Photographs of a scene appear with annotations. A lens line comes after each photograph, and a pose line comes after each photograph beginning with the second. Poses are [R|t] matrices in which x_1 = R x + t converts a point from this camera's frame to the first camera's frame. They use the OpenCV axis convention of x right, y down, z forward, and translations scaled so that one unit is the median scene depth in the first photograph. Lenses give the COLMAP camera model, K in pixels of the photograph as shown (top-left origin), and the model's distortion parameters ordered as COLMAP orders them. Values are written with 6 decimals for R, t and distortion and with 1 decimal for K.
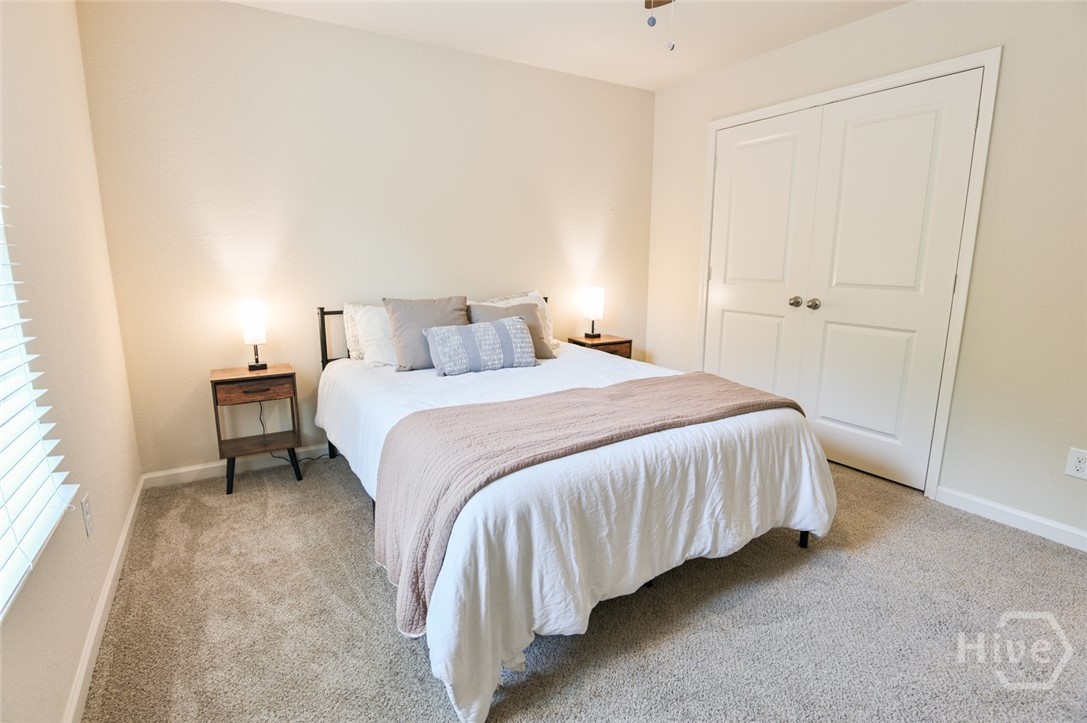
lens RADIAL K [[528.0, 0, 543.5], [0, 528.0, 361.5], [0, 0, 1]] dist [0.002133, 0.000123]
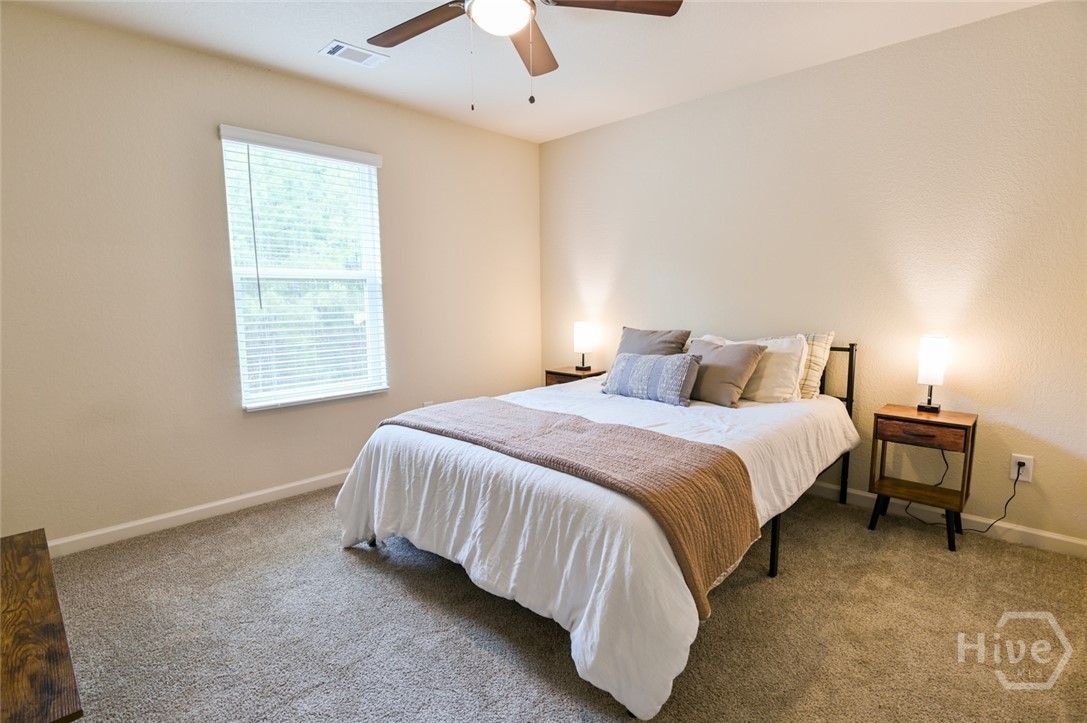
lens RADIAL K [[535.4, 0, 543.5], [0, 535.4, 361.5], [0, 0, 1]] dist [-0.000449, 0.000213]
pose [[0.246932, 0.116592, -0.961993, 1.161572], [-0.177139, 0.981439, 0.073480, -0.133870], [0.952705, 0.152262, 0.263001, 0.693589]]
